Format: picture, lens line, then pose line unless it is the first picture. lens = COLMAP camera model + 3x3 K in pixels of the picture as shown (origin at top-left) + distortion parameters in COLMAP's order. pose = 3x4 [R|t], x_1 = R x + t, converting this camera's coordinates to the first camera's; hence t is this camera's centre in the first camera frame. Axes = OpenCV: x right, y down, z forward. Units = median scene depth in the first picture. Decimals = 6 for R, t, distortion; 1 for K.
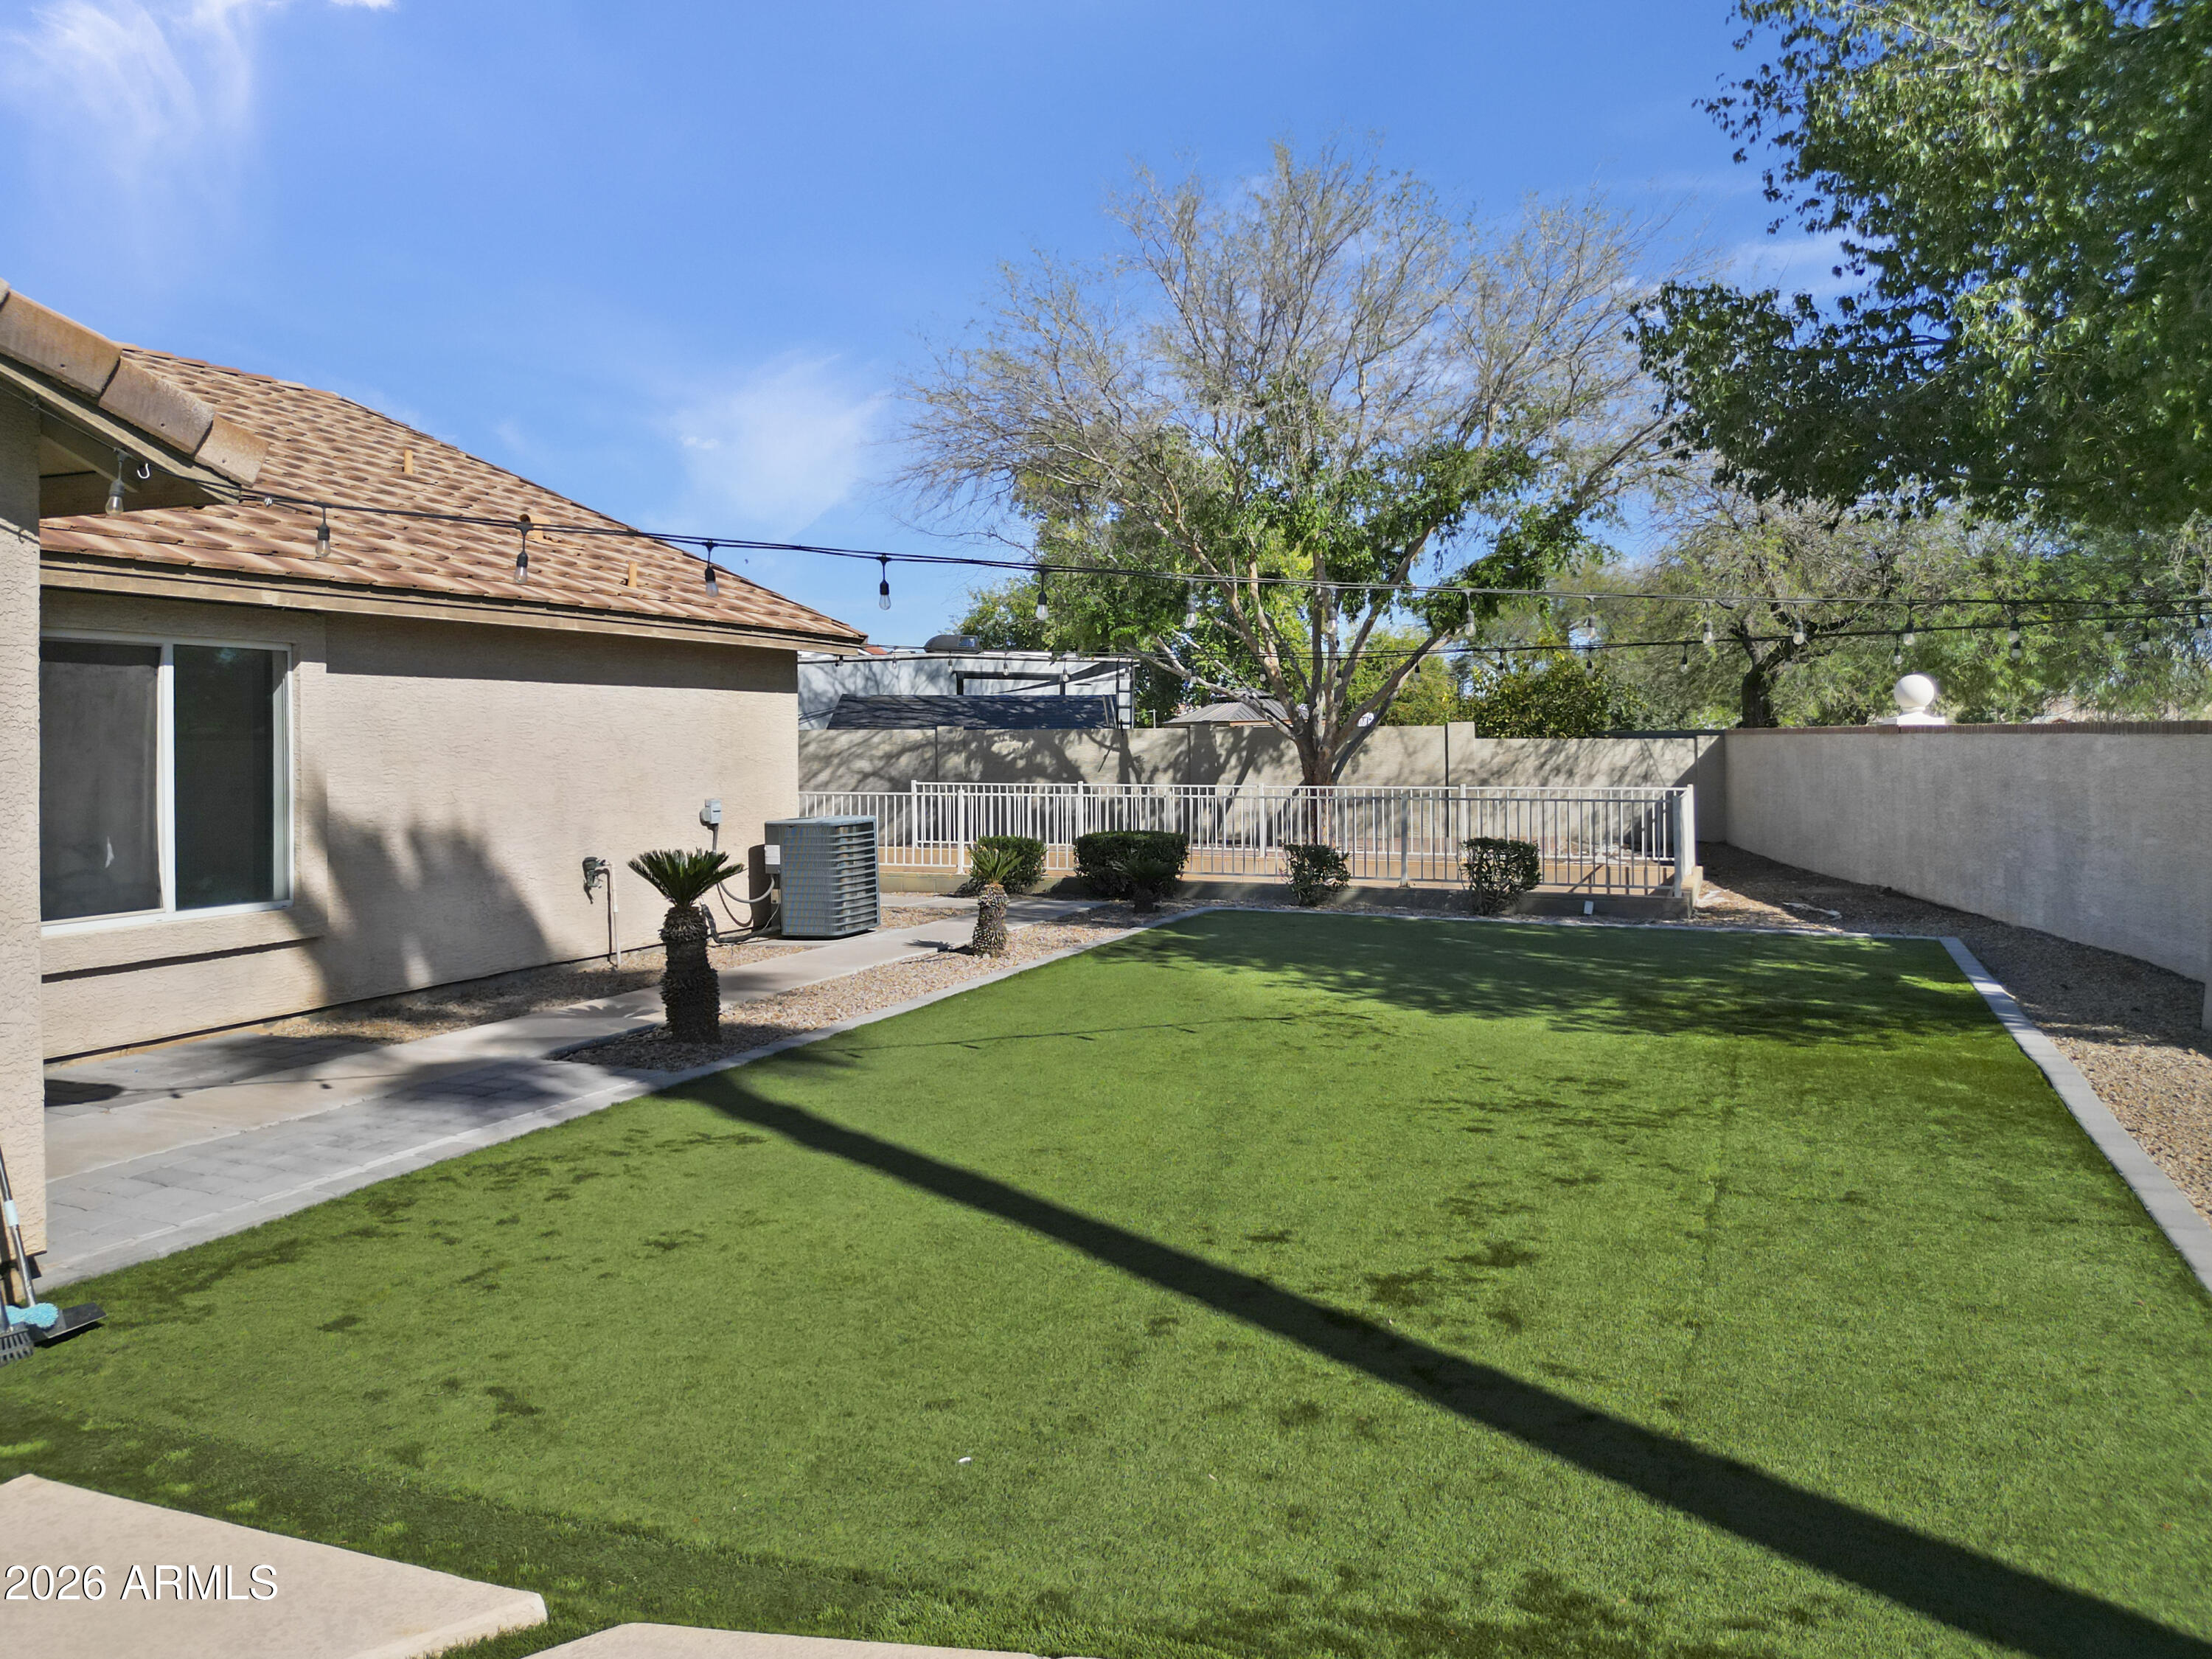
lens RADIAL K [[1513.2, 0, 1101.3], [0, 1513.2, 776.2], [0, 0, 1]] dist [0.073125, -0.087379]
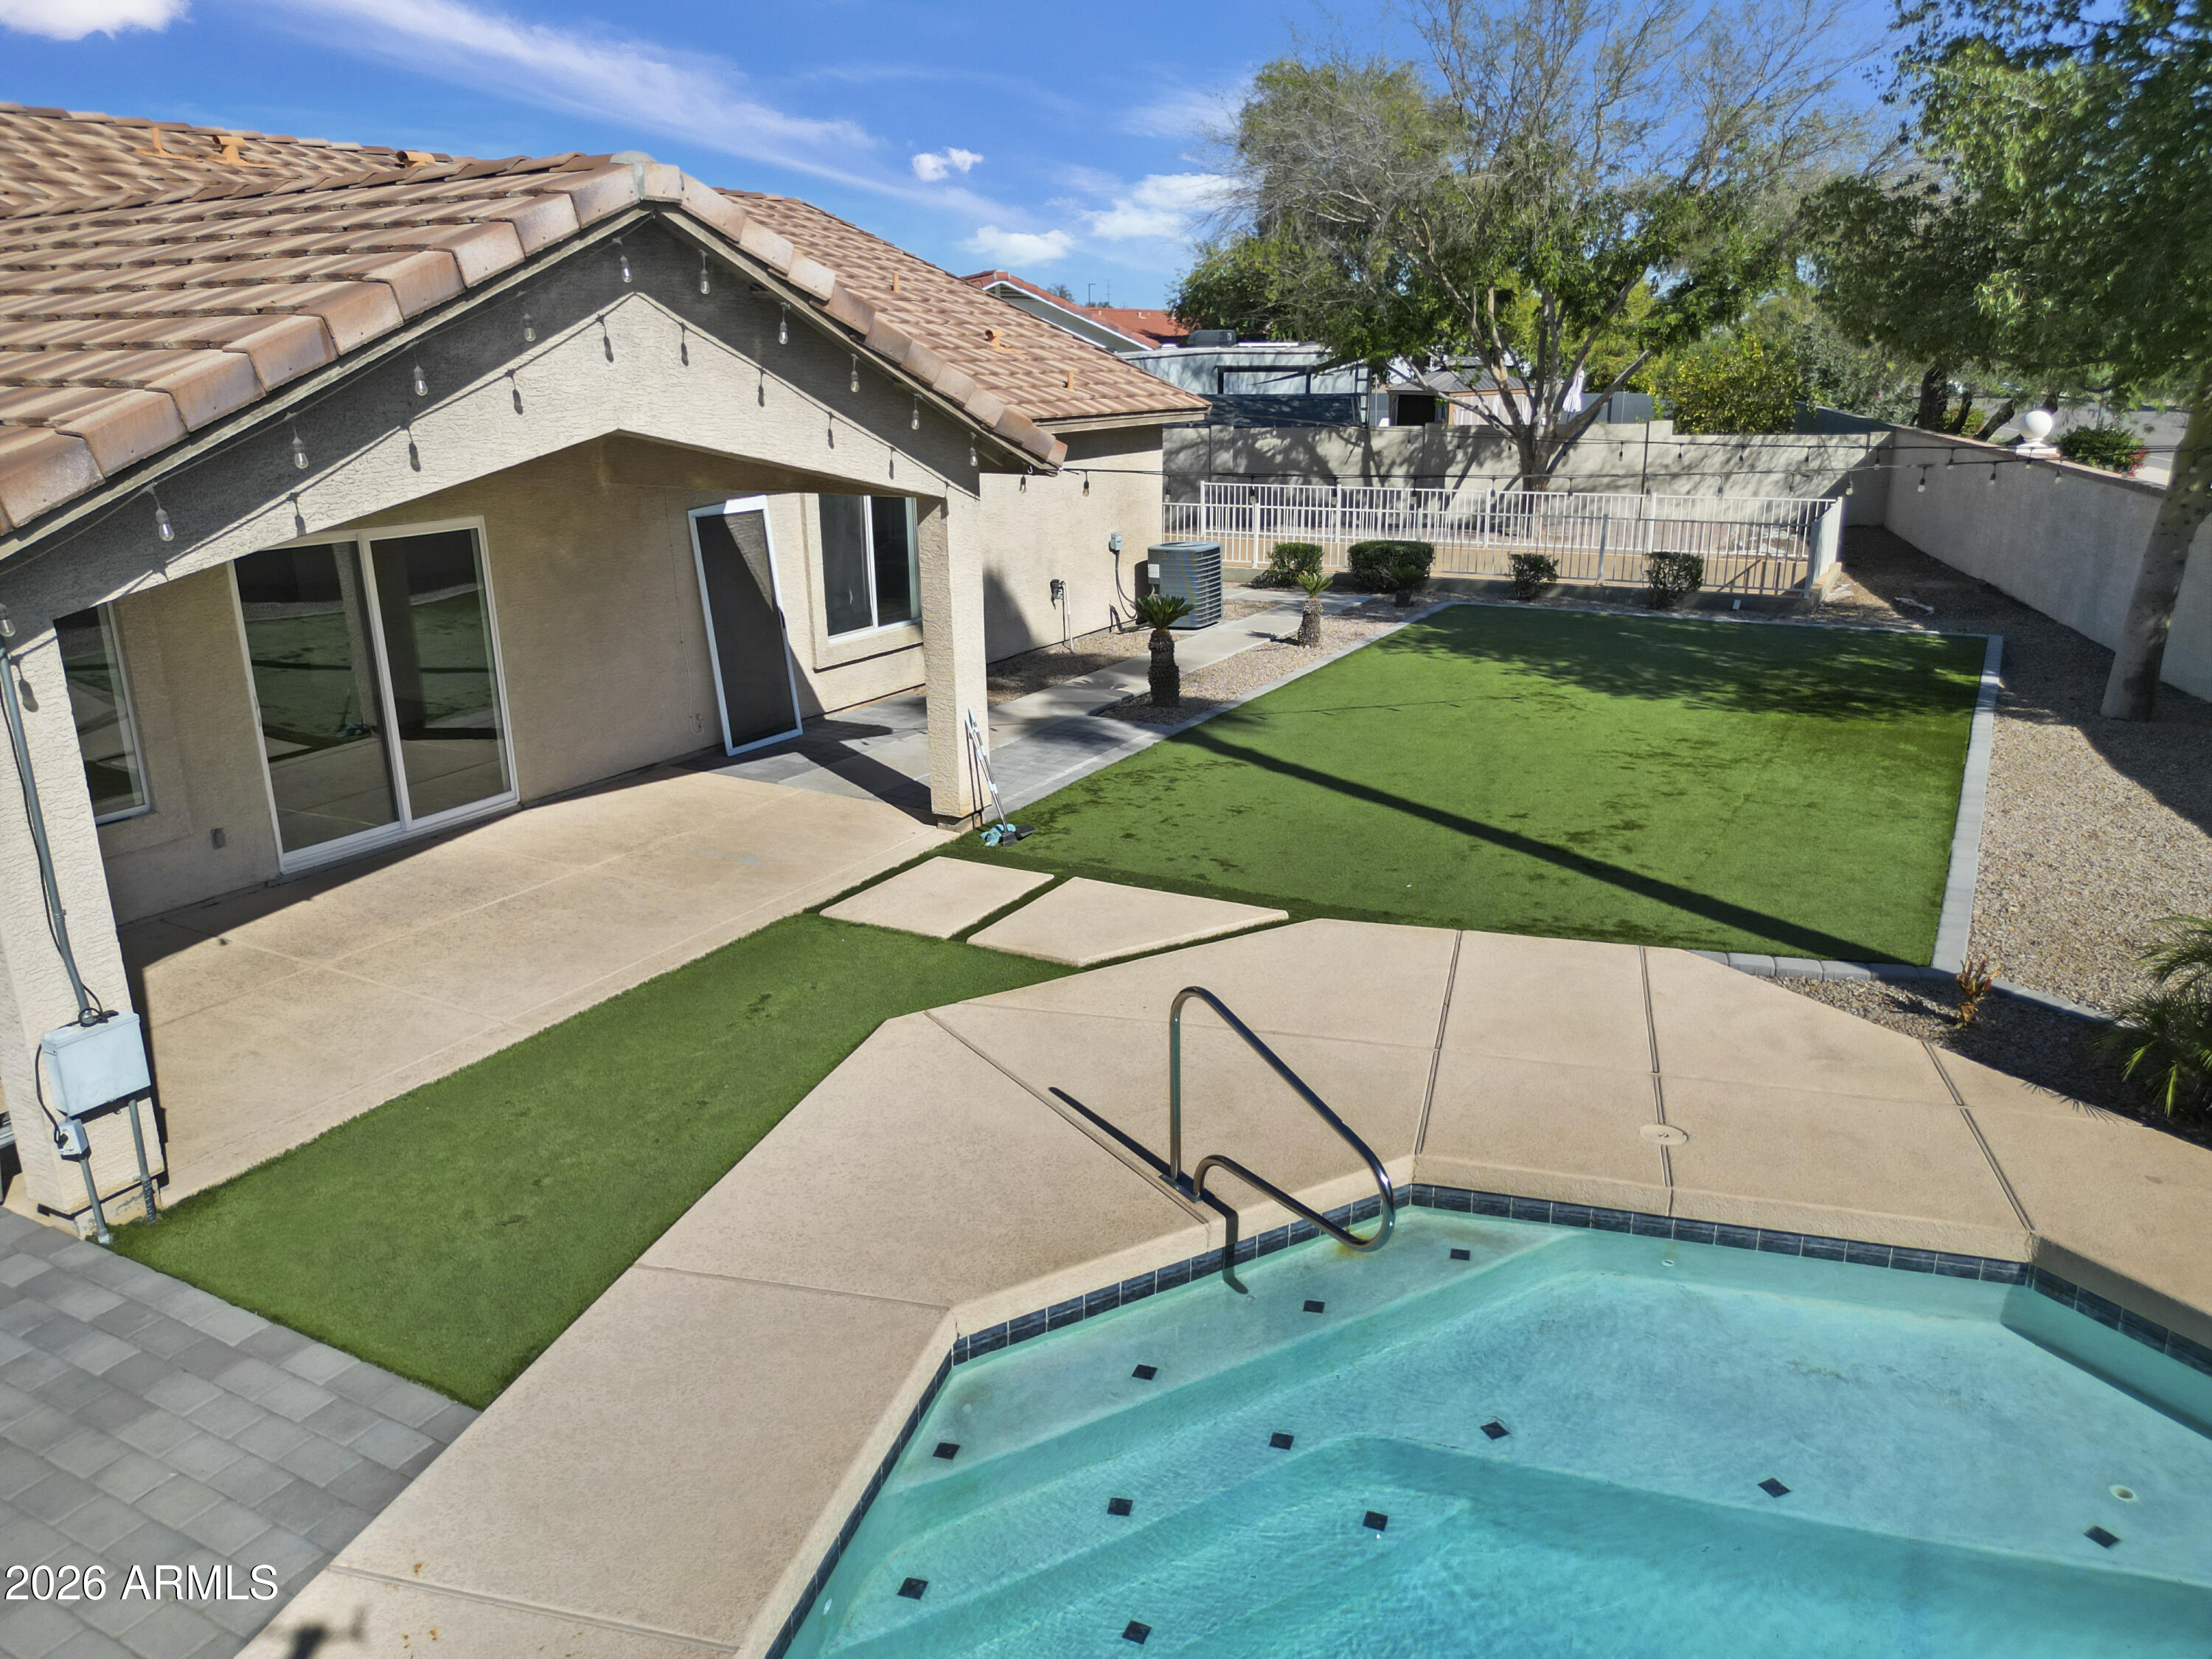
lens RADIAL K [[1576.3, 0, 1103.1], [0, 1576.3, 868.0], [0, 0, 1]] dist [0.005076, 0.003443]
pose [[0.995024, 0.028658, -0.095423, -0.108556], [0.001138, 0.954409, 0.298499, -0.122174], [0.099627, -0.297123, 0.949628, -0.499899]]
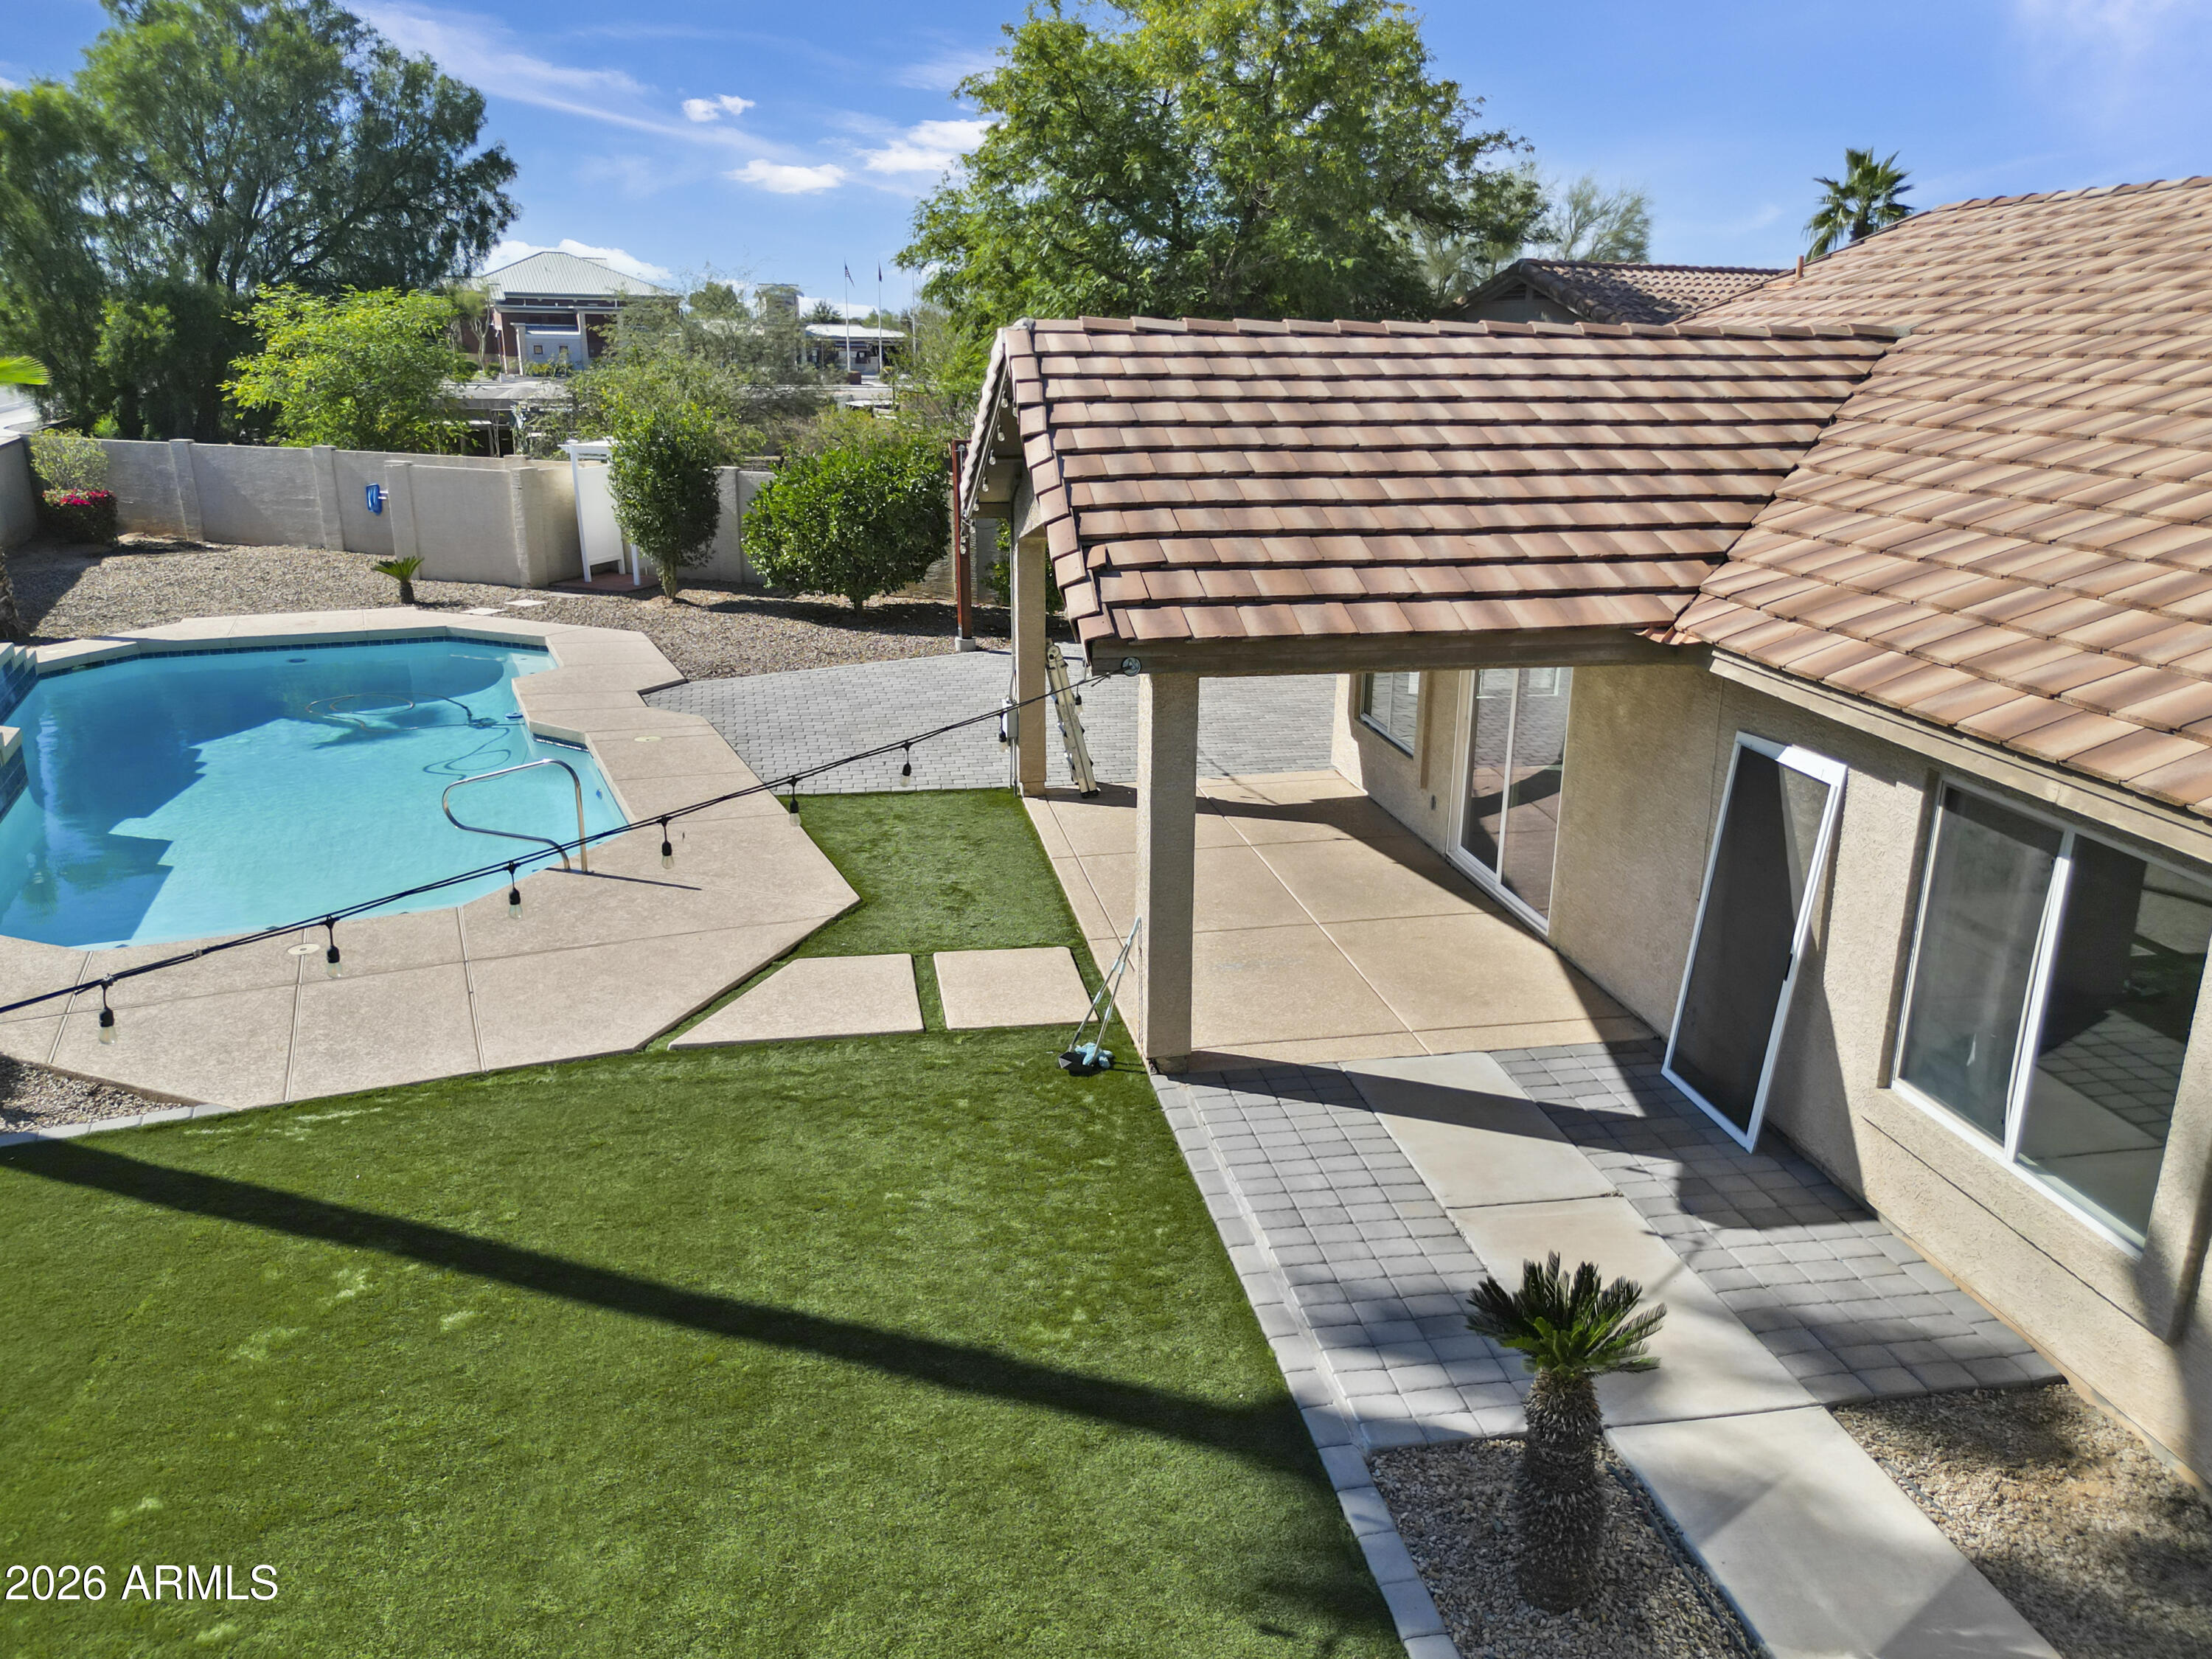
lens RADIAL K [[1513.2, 0, 1101.3], [0, 1513.2, 776.2], [0, 0, 1]] dist [0.073125, -0.087379]
pose [[-0.824125, 0.146396, -0.547163, 0.113955], [-0.016497, 0.959407, 0.281542, -0.202243], [0.566168, 0.241052, -0.788256, 0.853444]]
